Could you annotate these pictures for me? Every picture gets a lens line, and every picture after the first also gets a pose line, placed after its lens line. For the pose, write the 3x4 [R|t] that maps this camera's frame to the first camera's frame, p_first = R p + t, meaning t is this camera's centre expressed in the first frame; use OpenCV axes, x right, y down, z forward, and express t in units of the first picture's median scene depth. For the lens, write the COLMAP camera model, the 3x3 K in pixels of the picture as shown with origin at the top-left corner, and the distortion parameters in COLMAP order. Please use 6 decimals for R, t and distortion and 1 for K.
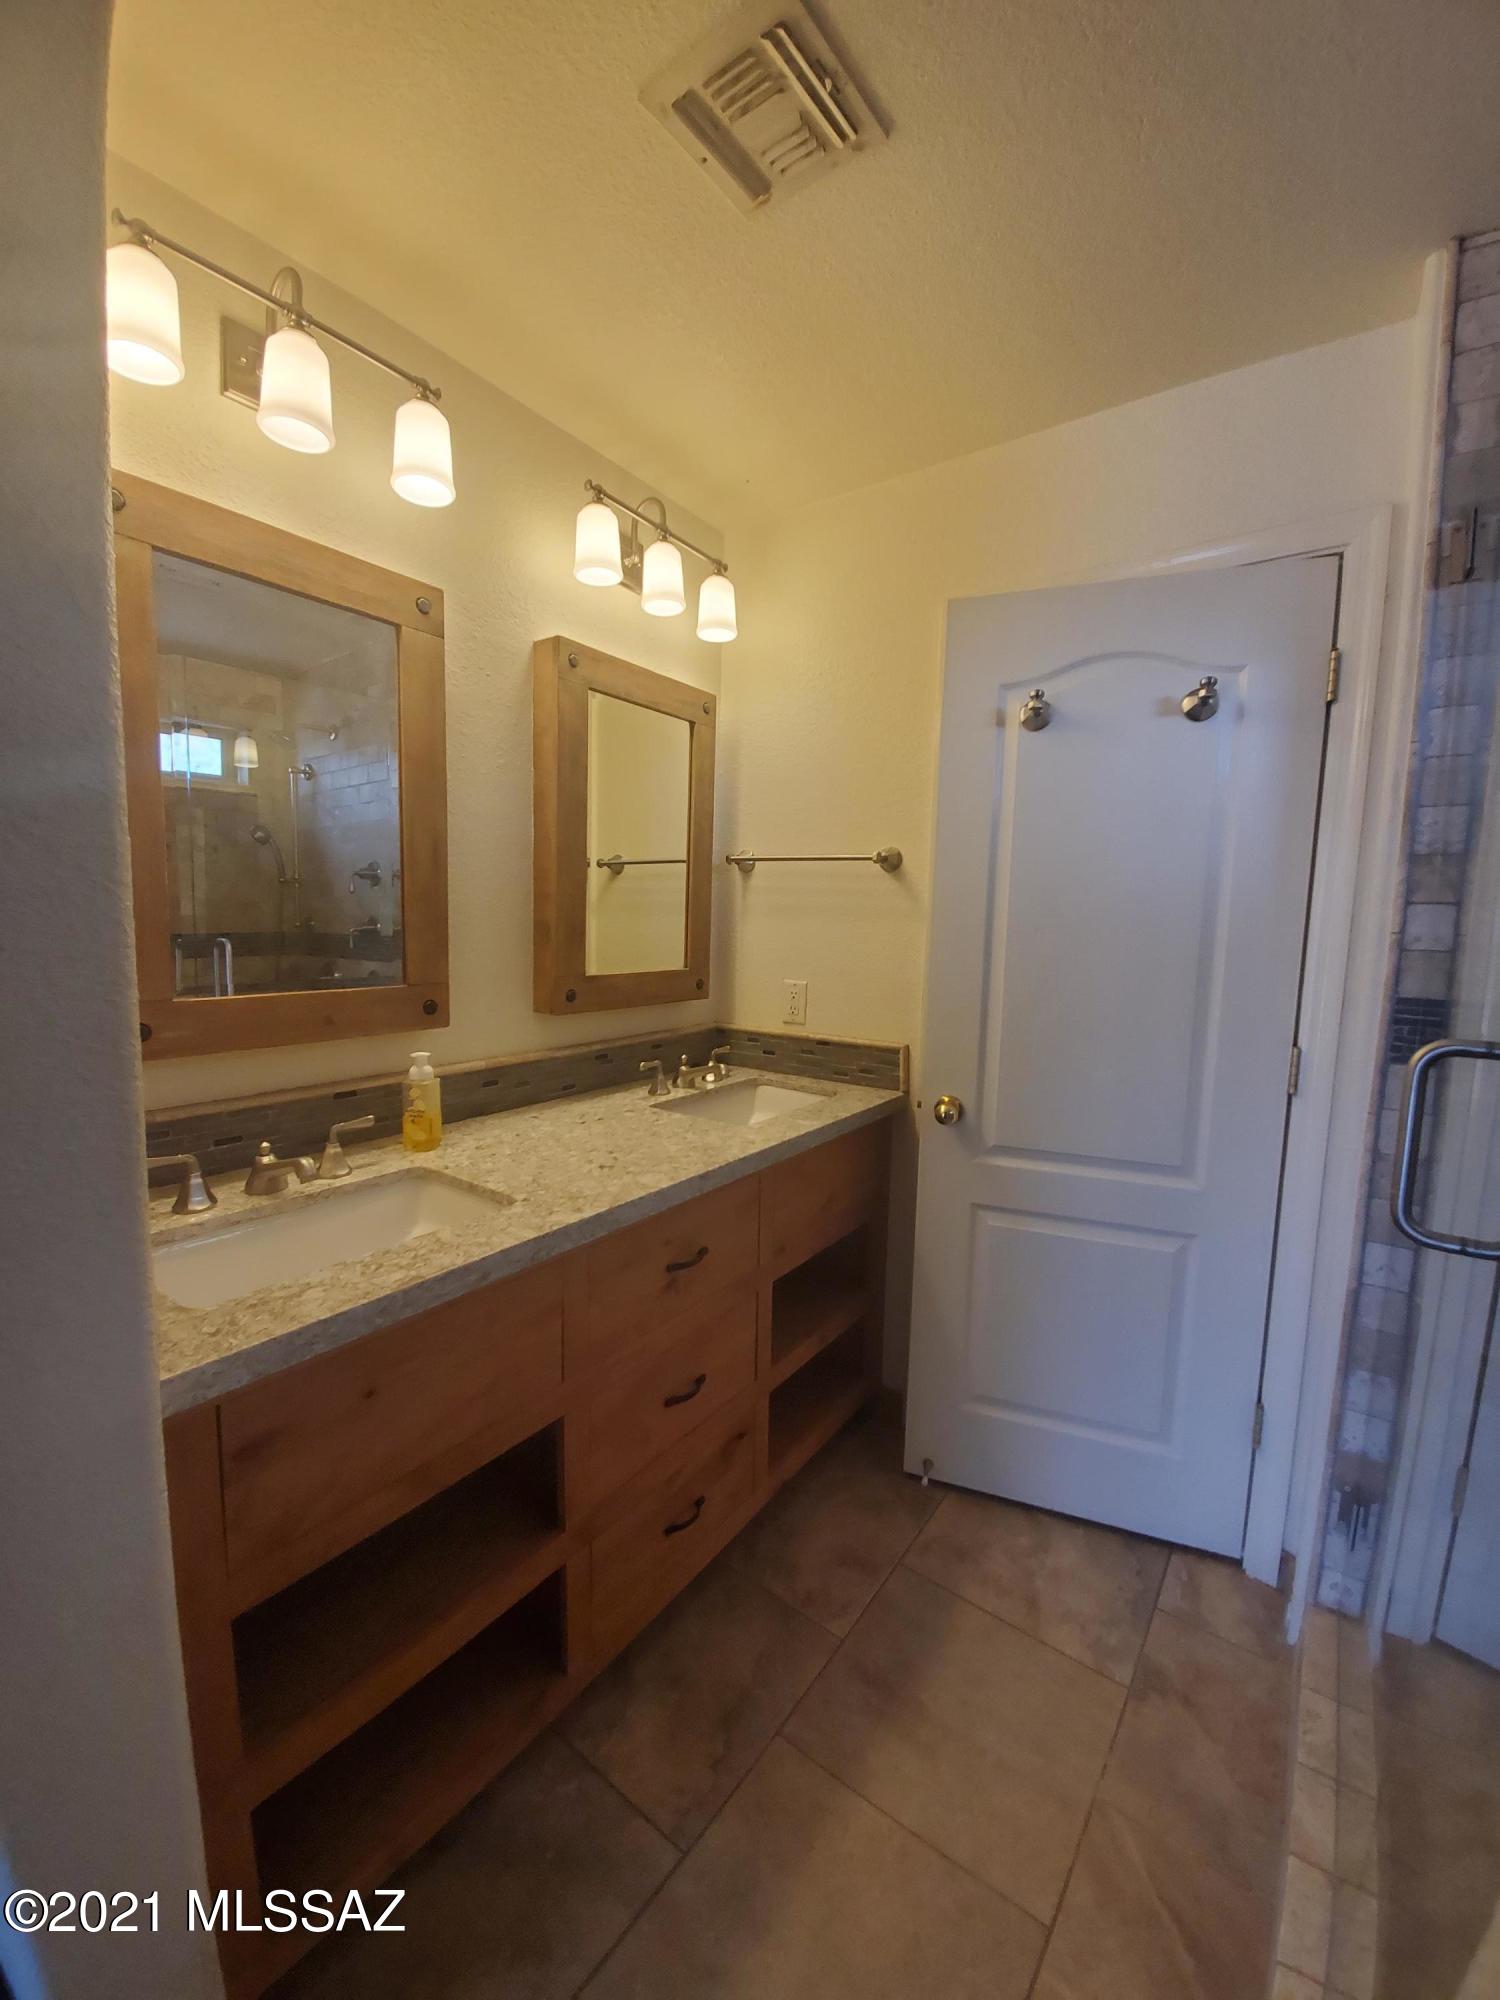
lens RADIAL K [[802.3, 0, 759.5], [0, 802.3, 1006.8], [0, 0, 1]] dist [-0.005724, -0.006445]
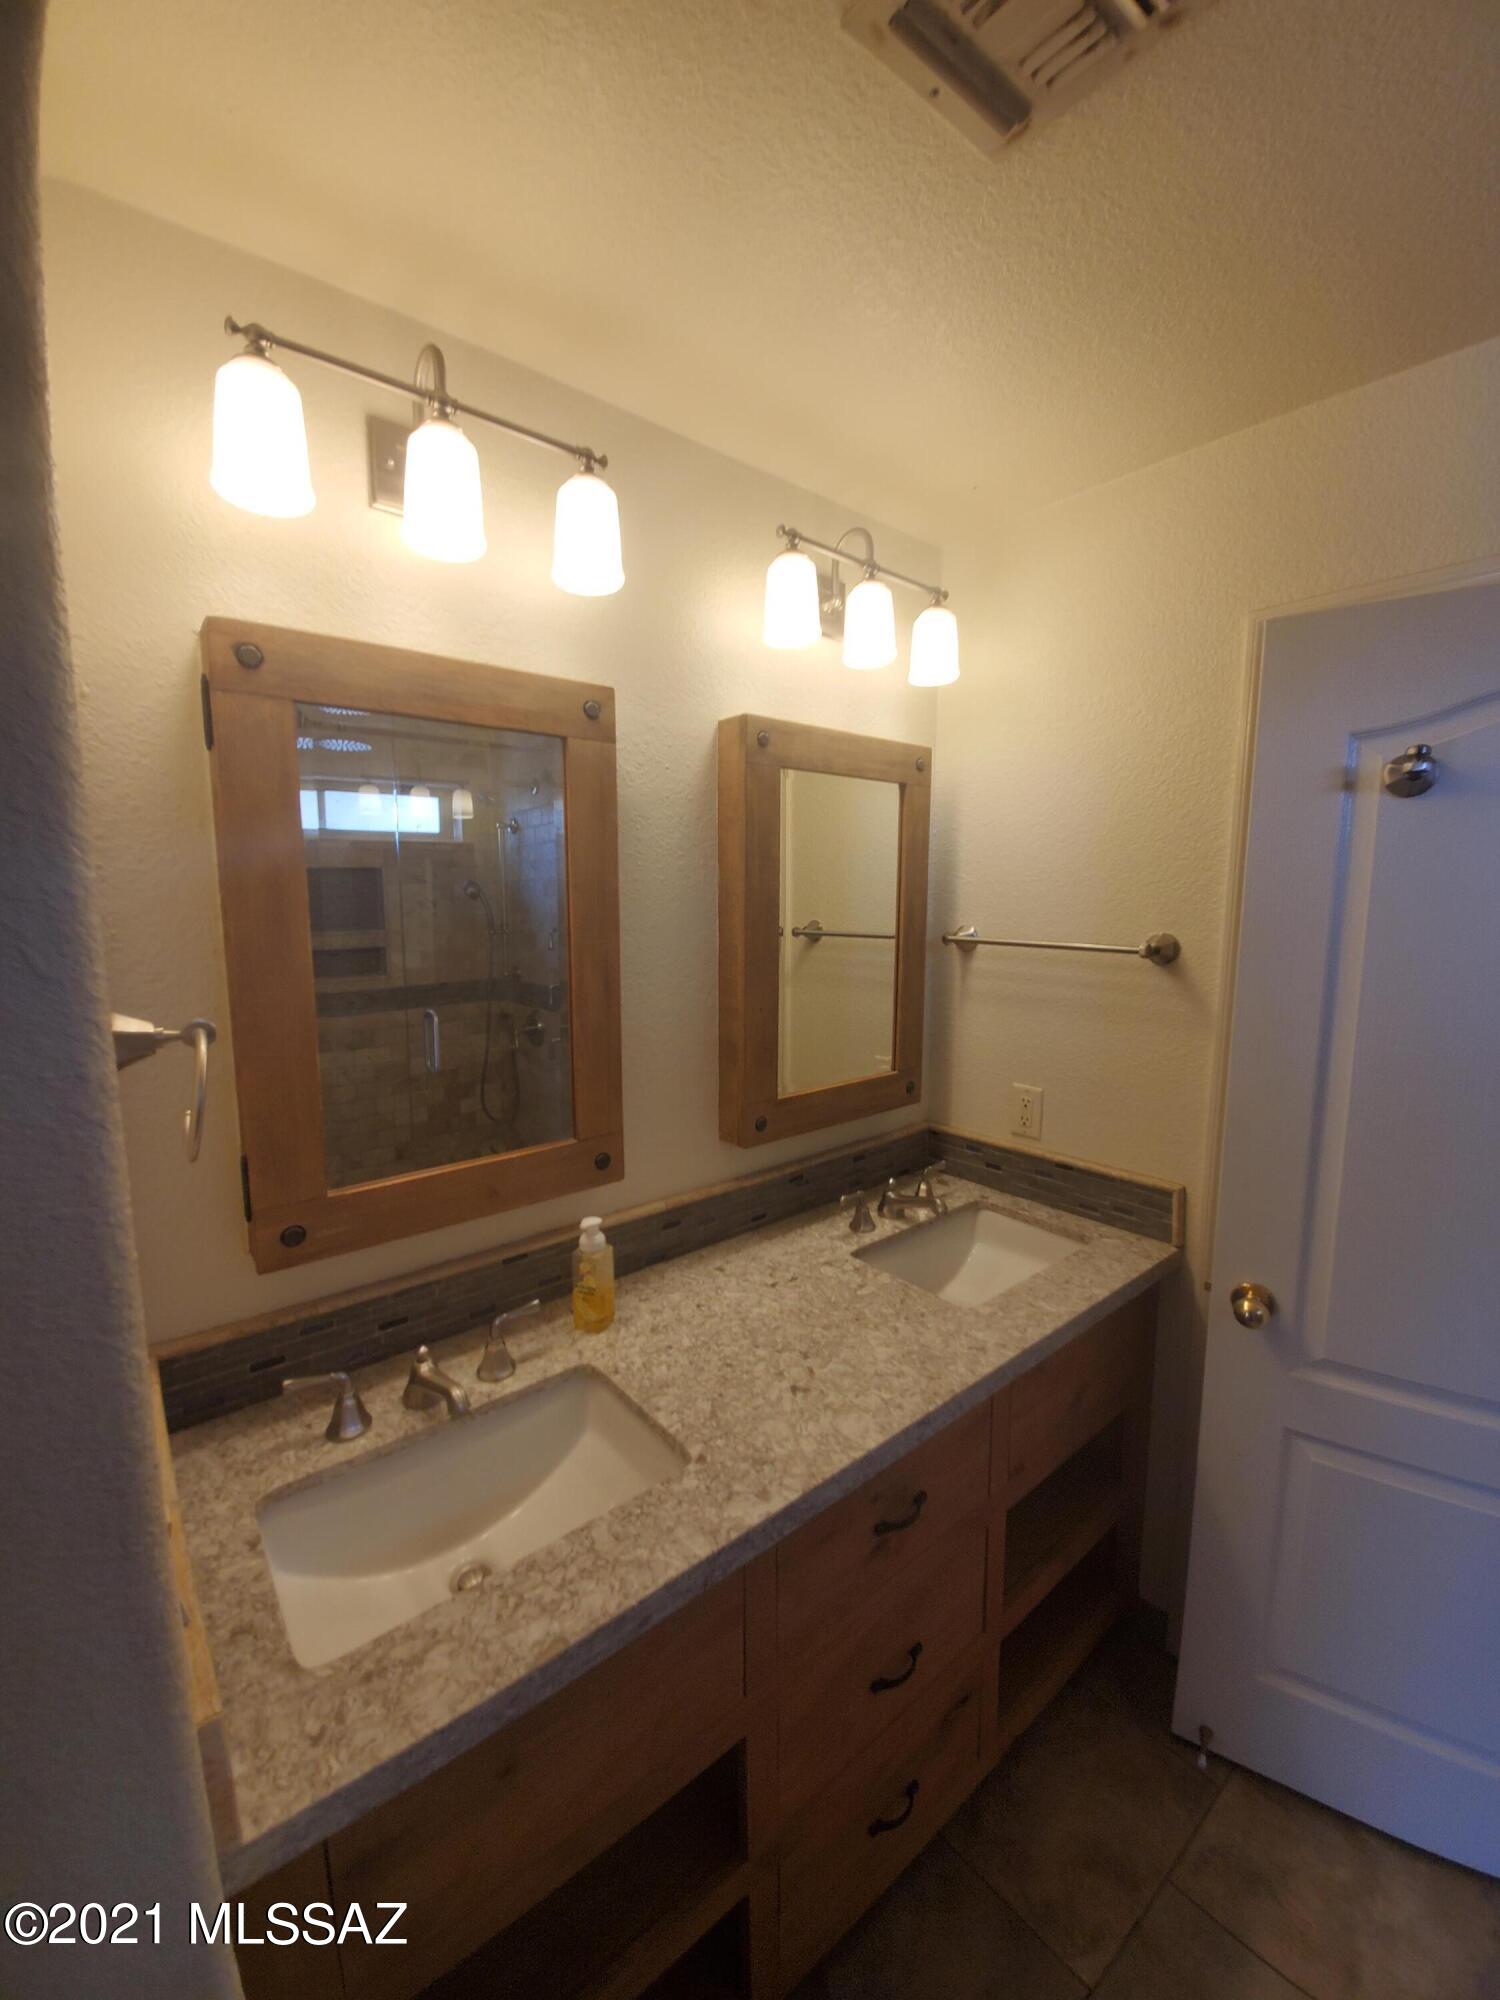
lens RADIAL K [[802.3, 0, 743.8], [0, 802.3, 998.0], [0, 0, 1]] dist [-0.005724, -0.006445]
pose [[0.965827, 0.005354, -0.259132, -0.032033], [-0.001884, 0.999905, 0.013636, -0.173567], [0.259180, -0.012682, 0.965746, 0.175401]]
